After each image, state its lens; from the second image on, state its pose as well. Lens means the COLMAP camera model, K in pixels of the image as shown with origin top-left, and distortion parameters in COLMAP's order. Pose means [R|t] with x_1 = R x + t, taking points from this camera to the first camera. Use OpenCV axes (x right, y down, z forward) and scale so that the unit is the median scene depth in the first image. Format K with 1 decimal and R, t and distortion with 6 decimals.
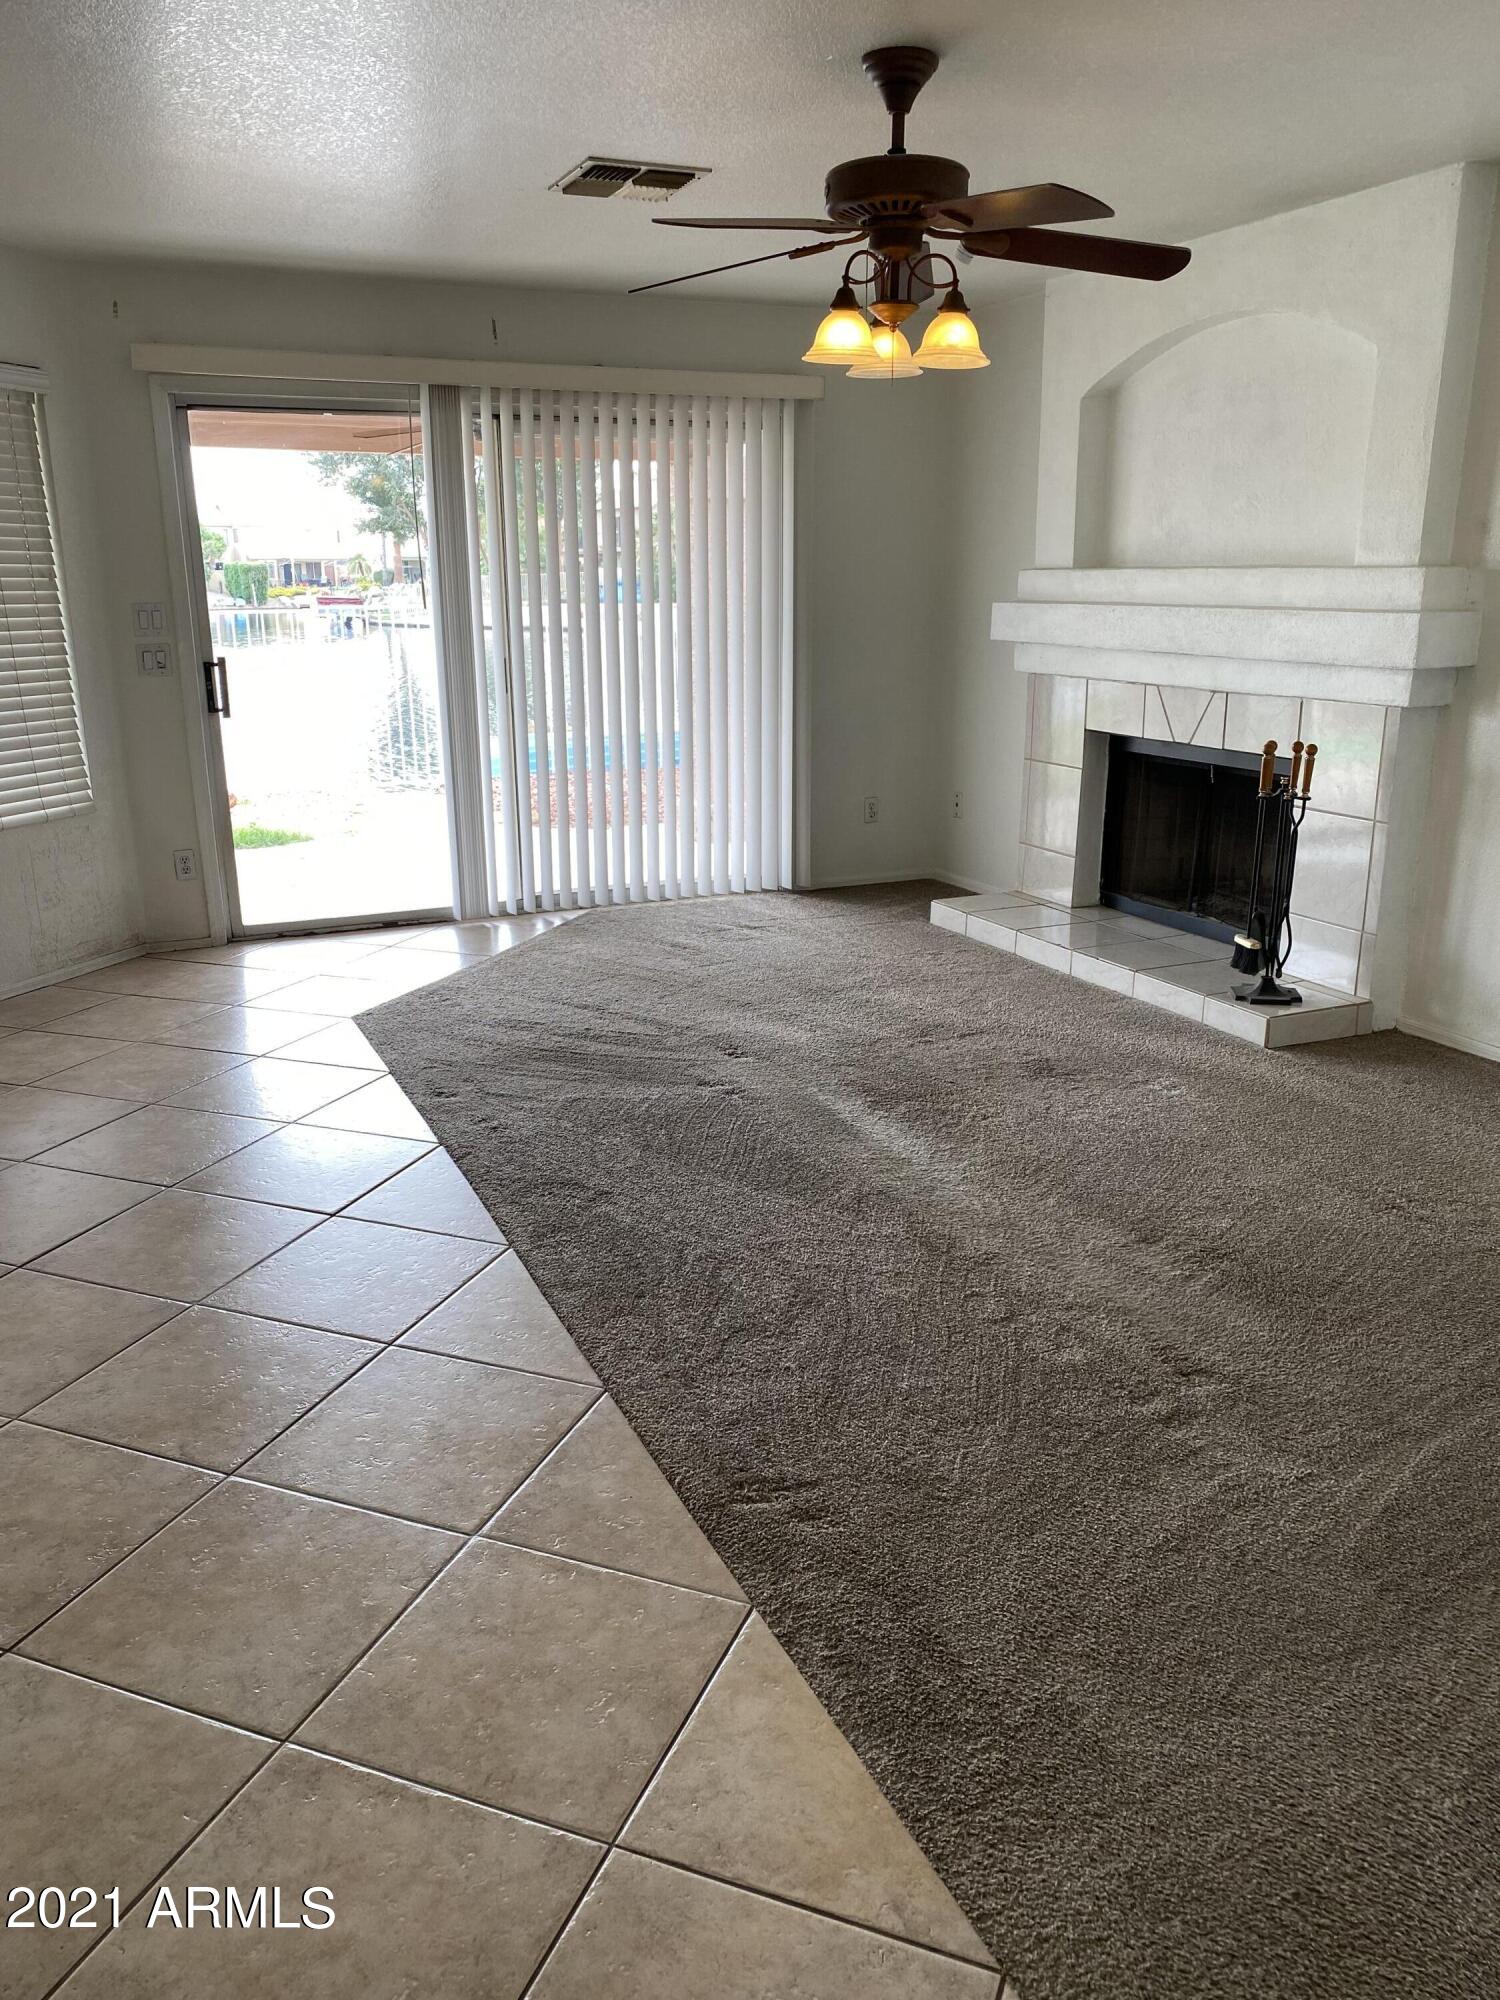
lens RADIAL K [[1511.4, 0, 750.0], [0, 1511.4, 1000.0], [0, 0, 1]] dist [0.135583, -0.221839]
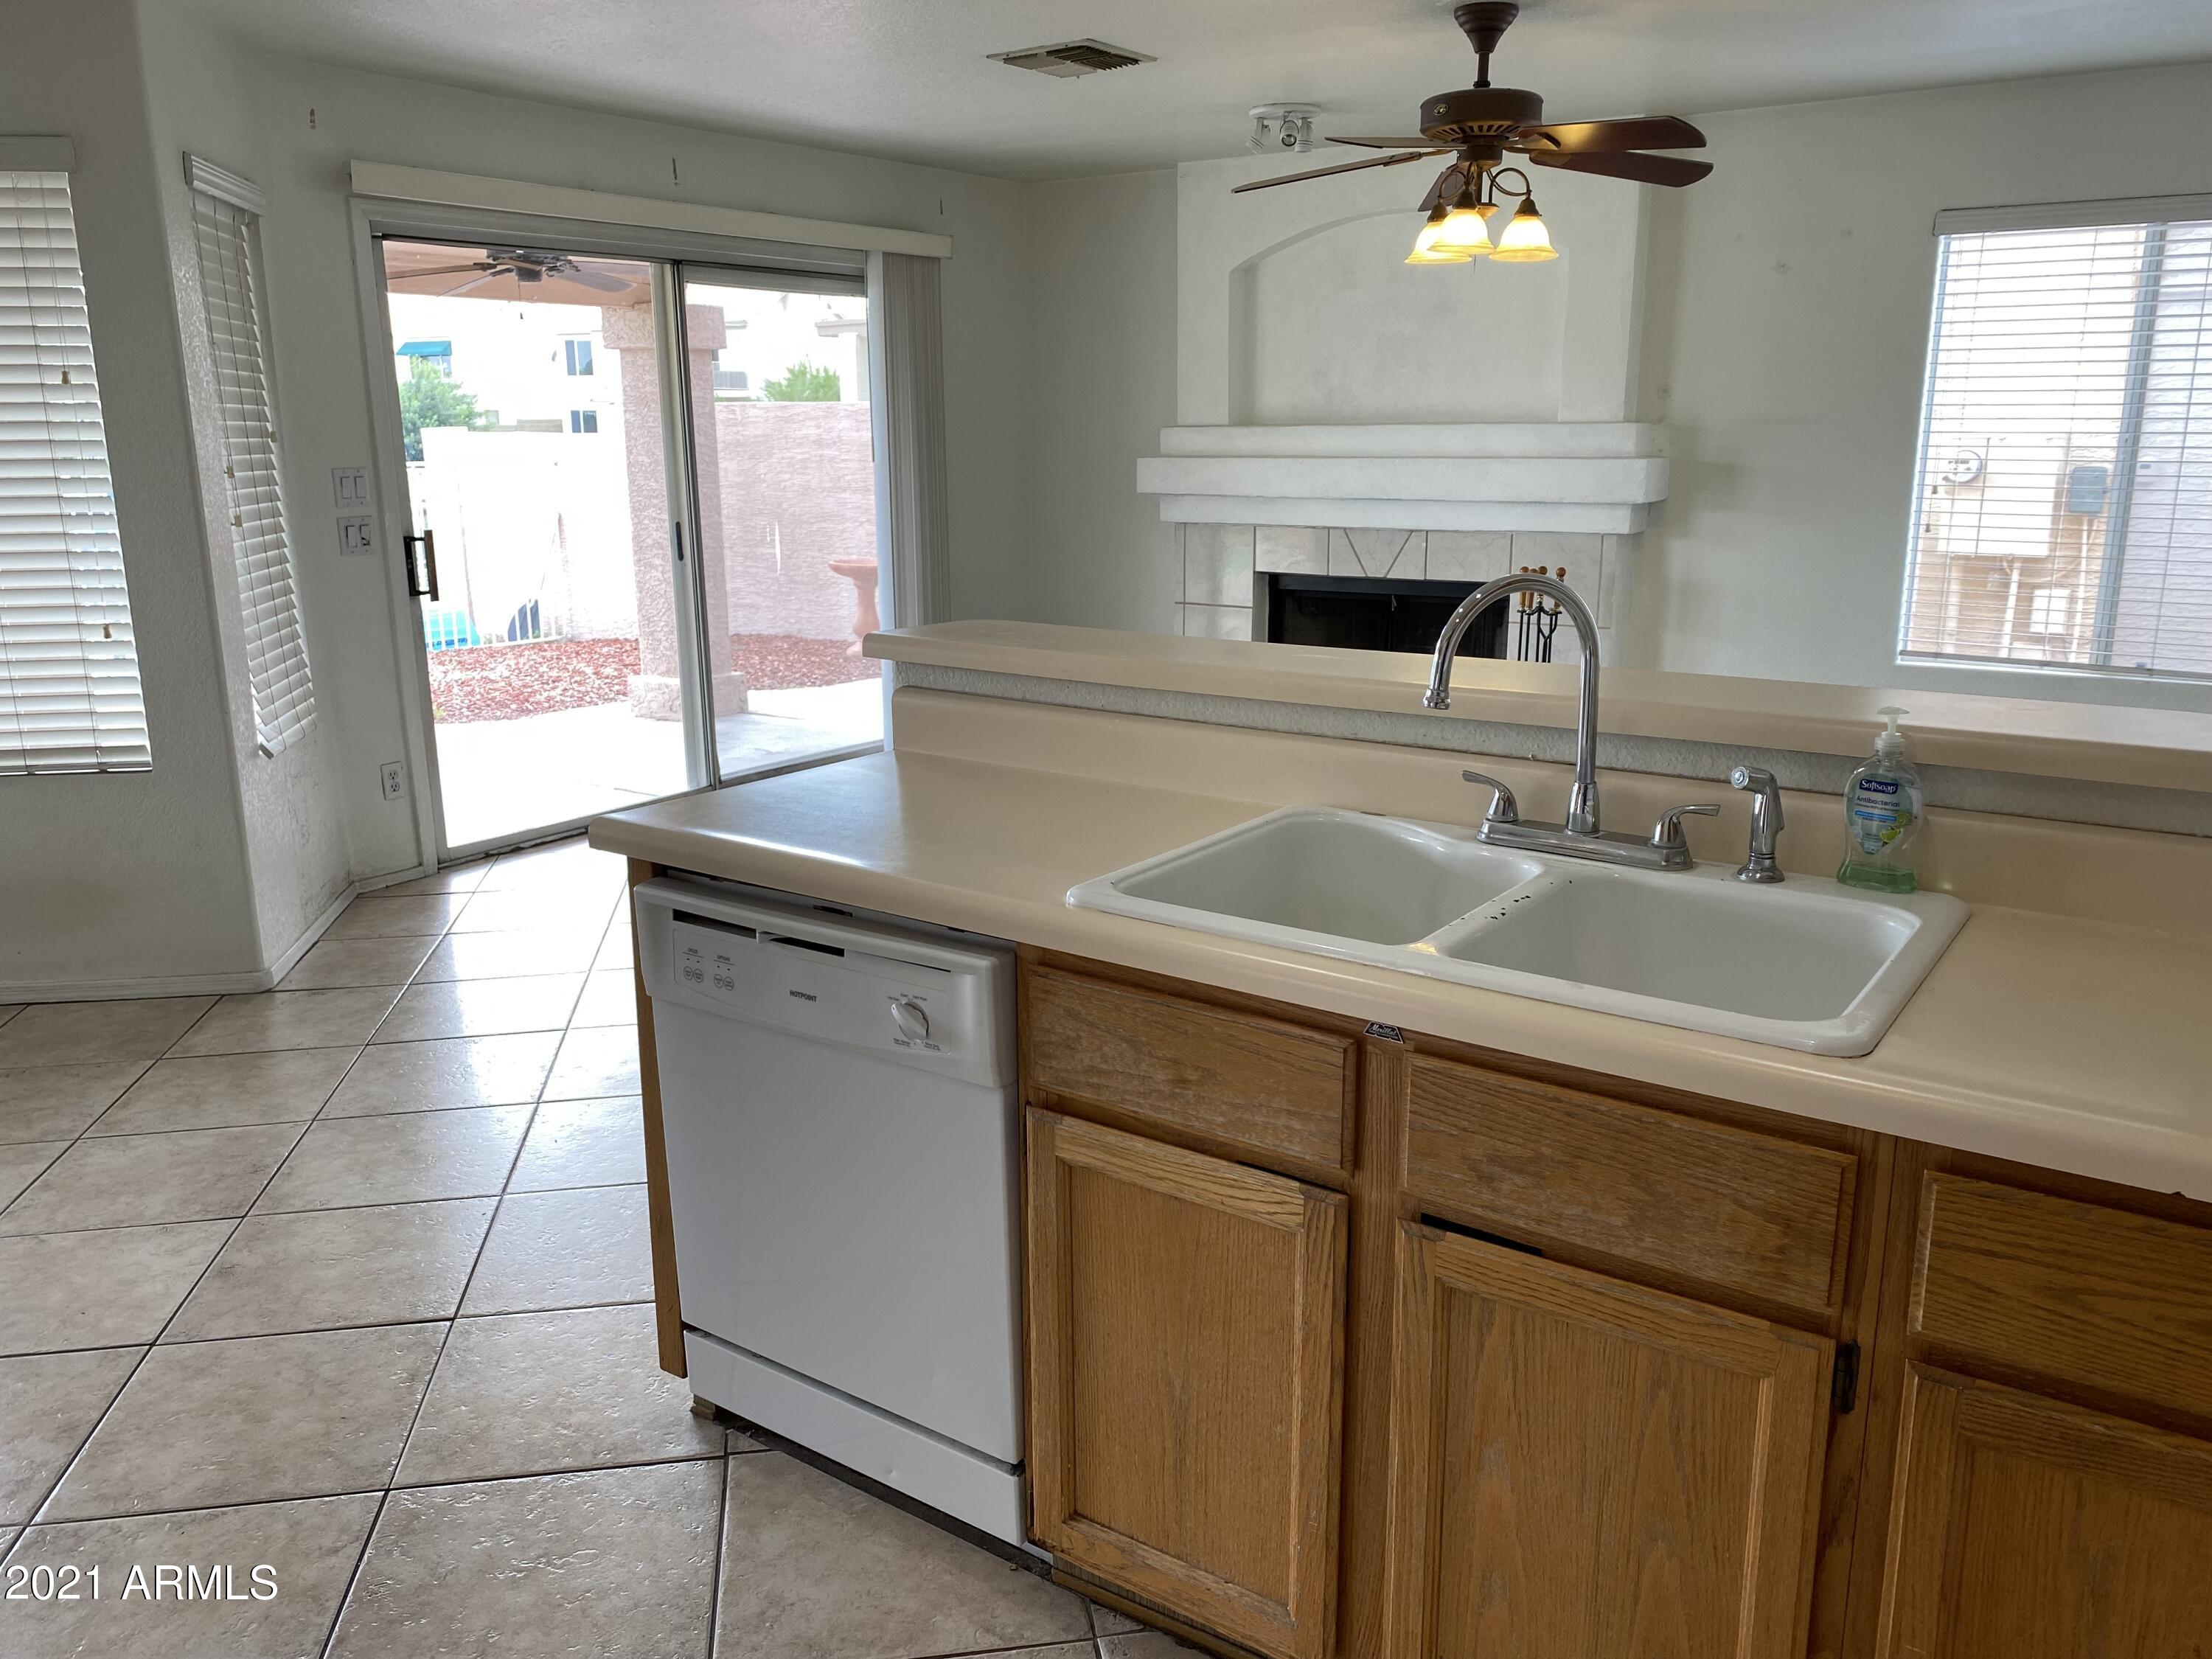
lens RADIAL K [[1671.7, 0, 1104.2], [0, 1671.7, 811.0], [0, 0, 1]] dist [0.135583, -0.221839]
pose [[0.856512, -0.115848, 0.502957, -0.537663], [0.141430, 0.989865, -0.012849, -0.007090], [-0.496371, 0.082138, 0.864216, 0.026699]]
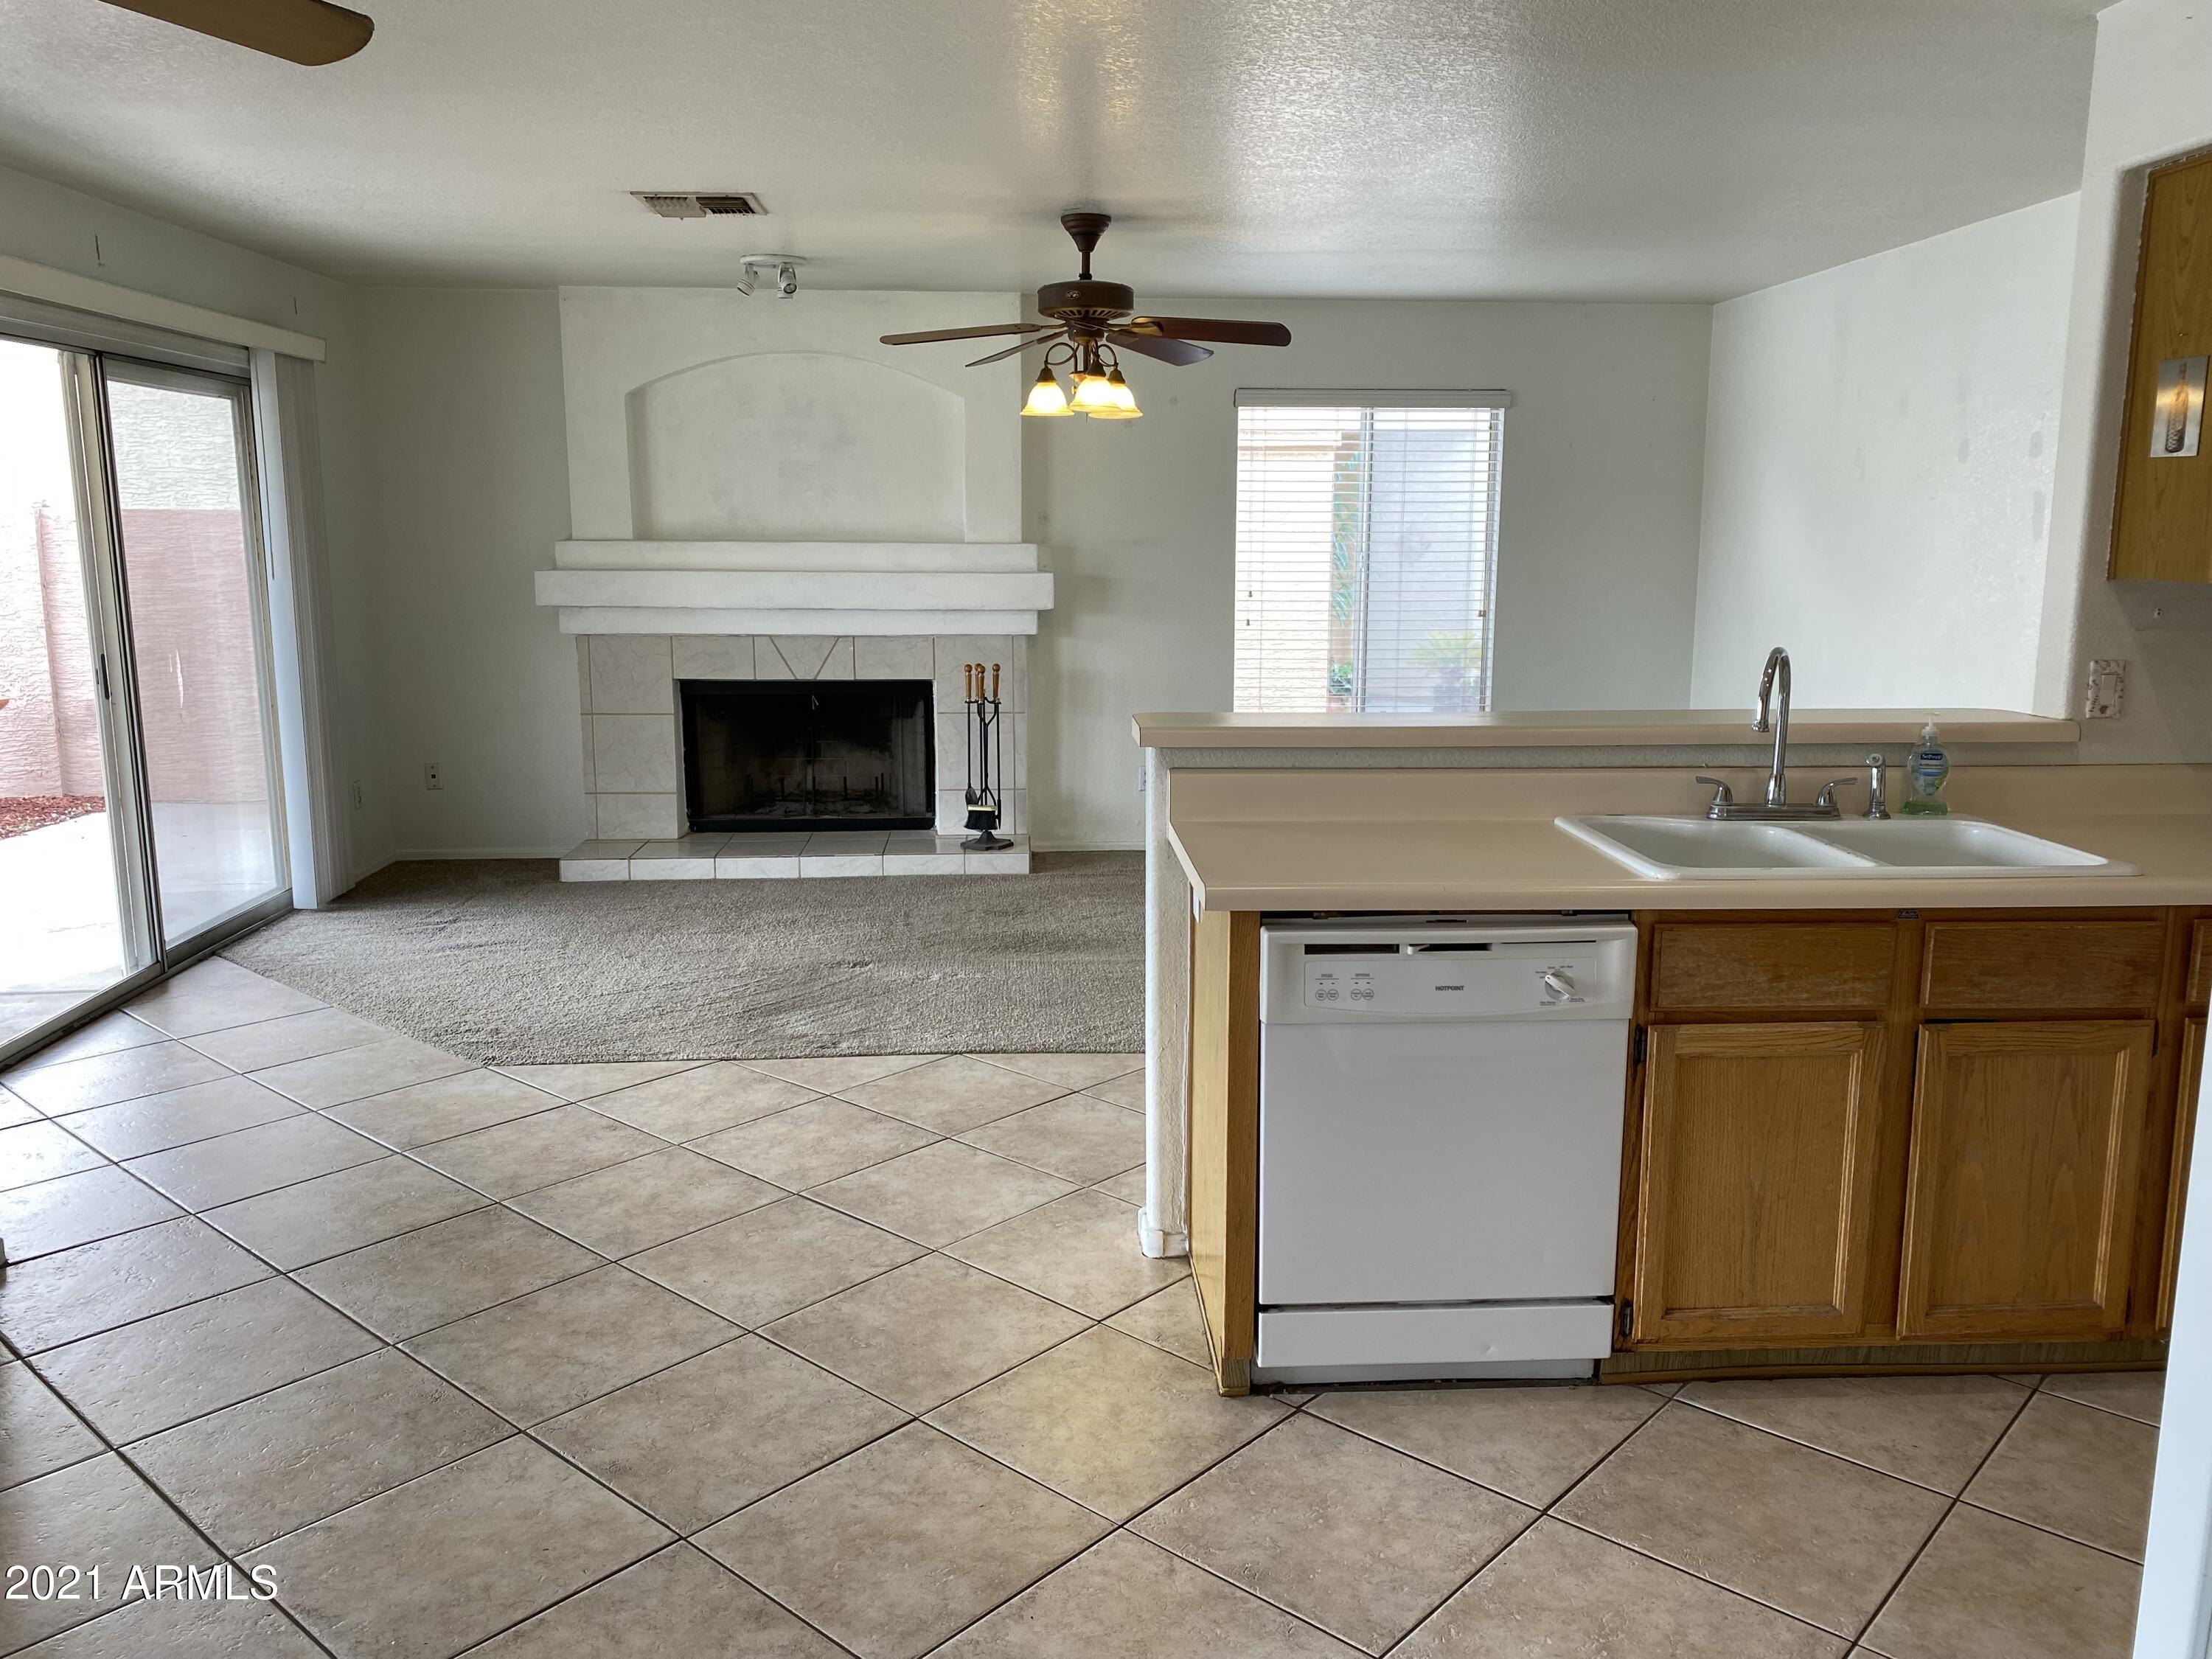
lens RADIAL K [[1682.9, 0, 1116.4], [0, 1682.9, 812.0], [0, 0, 1]] dist [0.074444, -0.080037]
pose [[0.337404, -0.151033, 0.929165, -0.904154], [0.251858, 0.965546, 0.065490, -0.089380], [-0.907042, 0.211922, 0.363818, 0.292724]]
